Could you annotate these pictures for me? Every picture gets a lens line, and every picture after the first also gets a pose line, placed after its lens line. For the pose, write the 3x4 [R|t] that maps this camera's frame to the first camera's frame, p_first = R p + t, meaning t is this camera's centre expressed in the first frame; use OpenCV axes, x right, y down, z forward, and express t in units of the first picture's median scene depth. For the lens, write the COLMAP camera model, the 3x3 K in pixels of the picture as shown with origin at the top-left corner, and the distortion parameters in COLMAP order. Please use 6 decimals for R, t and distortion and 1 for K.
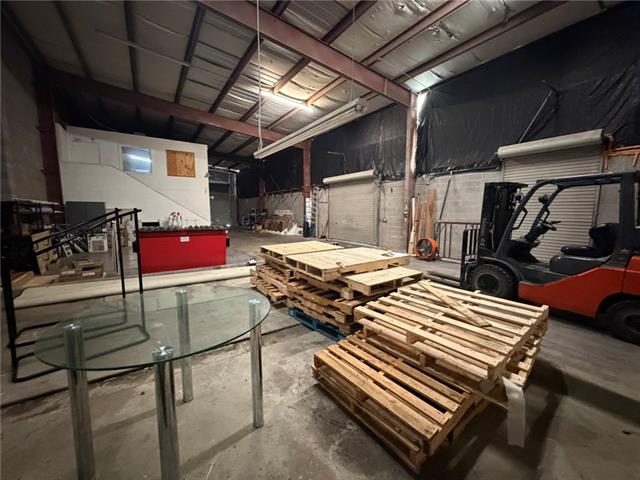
lens RADIAL K [[256.2, 0, 320.0], [0, 256.2, 240.0], [0, 0, 1]] dist [0.001429, 0.000162]
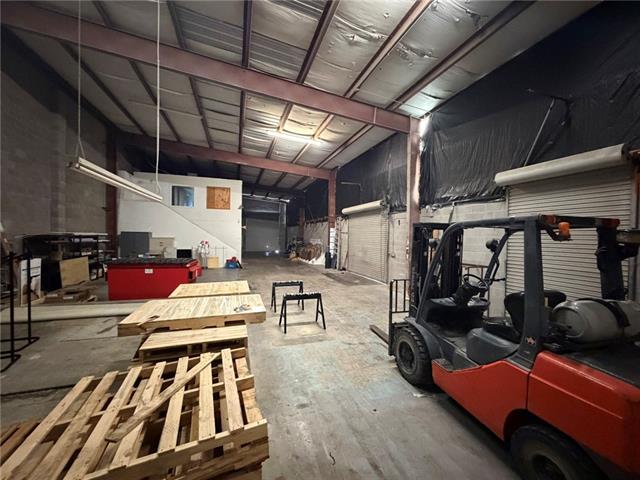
lens RADIAL K [[256.2, 0, 320.0], [0, 256.2, 240.0], [0, 0, 1]] dist [0.001429, 0.000162]
pose [[0.962032, 0.018994, -0.272275, 0.286449], [-0.045832, 0.994653, -0.092552, -0.040504], [0.269062, 0.101516, 0.957758, 0.079147]]
